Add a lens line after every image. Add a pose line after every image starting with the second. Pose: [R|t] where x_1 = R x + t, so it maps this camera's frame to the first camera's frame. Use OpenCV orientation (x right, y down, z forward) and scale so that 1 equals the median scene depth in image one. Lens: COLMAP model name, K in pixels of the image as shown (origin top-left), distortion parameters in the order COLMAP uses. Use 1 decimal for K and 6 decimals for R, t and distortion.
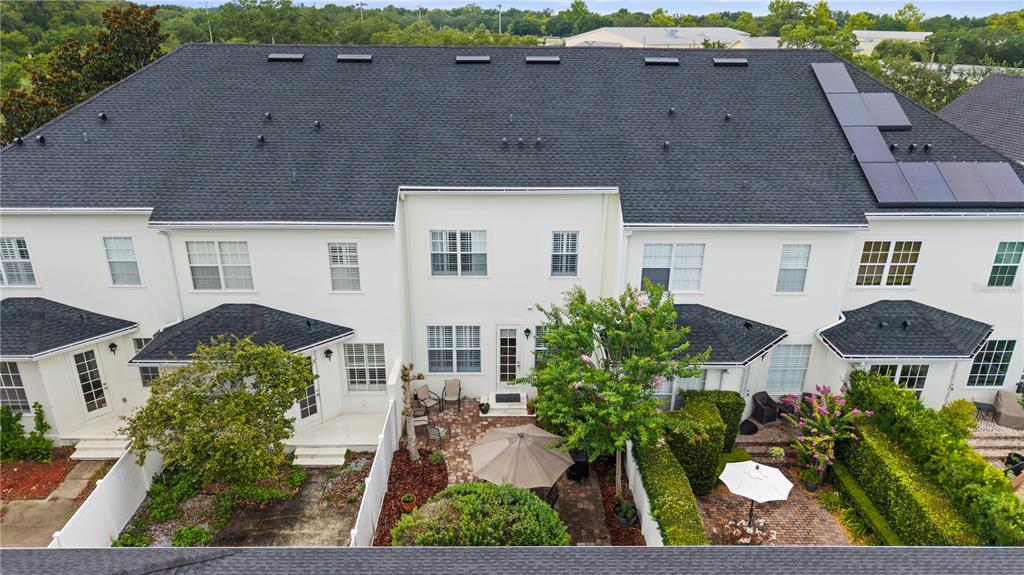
lens RADIAL K [[697.8, 0, 510.5], [0, 697.8, 284.8], [0, 0, 1]] dist [0.017569, -0.004193]
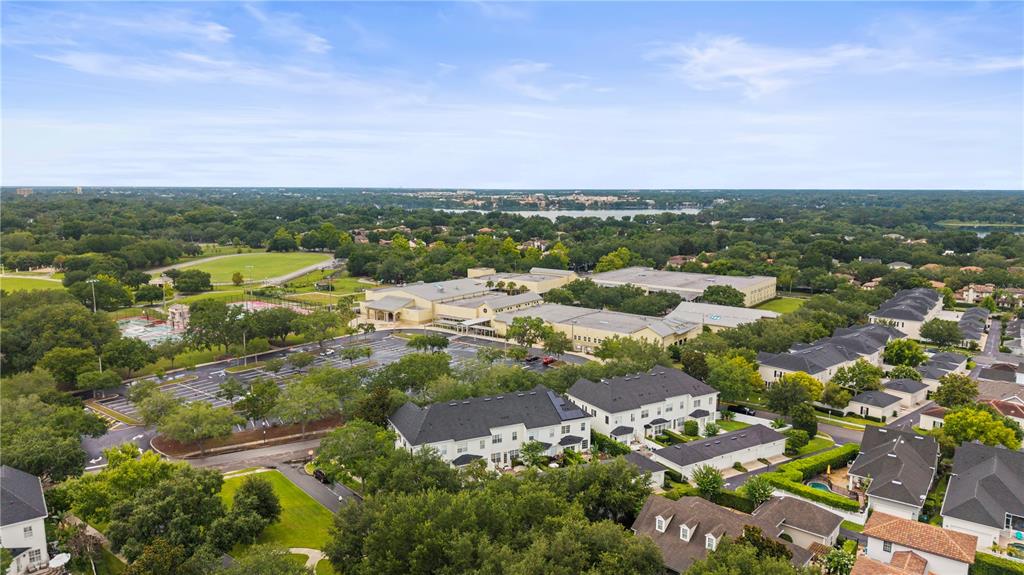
lens RADIAL K [[697.8, 0, 513.6], [0, 697.8, 286.4], [0, 0, 1]] dist [0.017569, -0.004193]
pose [[0.911885, -0.066369, 0.405044, -2.205591], [0.161231, 0.965435, -0.204792, -0.062225], [-0.377452, 0.252053, 0.891067, -4.462204]]
